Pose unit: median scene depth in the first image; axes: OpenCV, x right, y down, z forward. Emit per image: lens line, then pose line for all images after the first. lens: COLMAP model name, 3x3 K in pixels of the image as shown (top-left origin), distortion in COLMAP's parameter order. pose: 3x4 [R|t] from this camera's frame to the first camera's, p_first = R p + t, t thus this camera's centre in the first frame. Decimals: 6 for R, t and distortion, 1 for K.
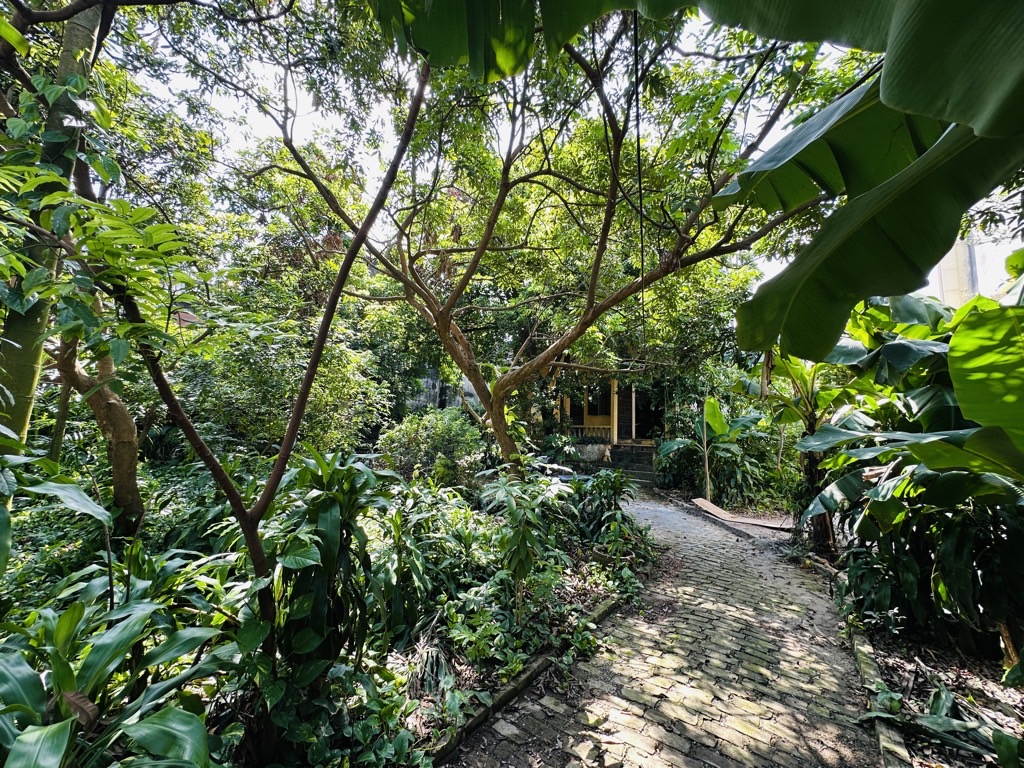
lens RADIAL K [[410.1, 0, 512.0], [0, 410.1, 384.0], [0, 0, 1]] dist [-0.001761, 0.000009]
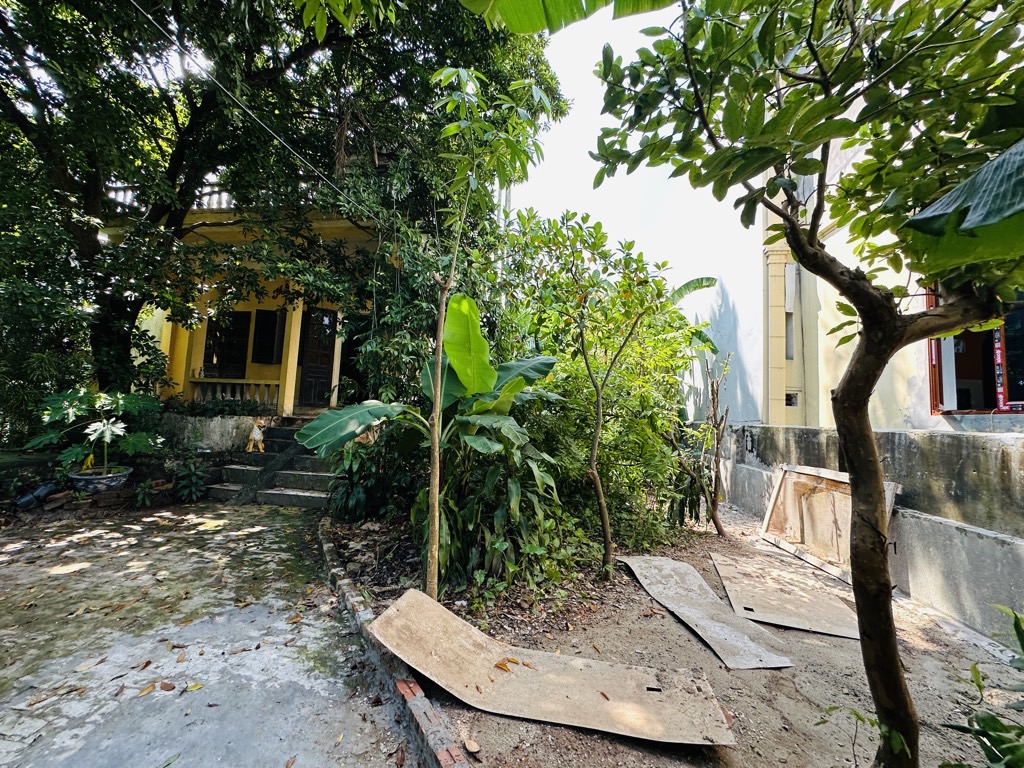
lens RADIAL K [[410.1, 0, 512.0], [0, 410.1, 384.0], [0, 0, 1]] dist [-0.001761, 0.000009]
pose [[0.841444, 0.044452, 0.538513, 0.325369], [-0.080631, 0.995782, 0.043789, 0.095831], [-0.534295, -0.080267, 0.841479, 0.654535]]
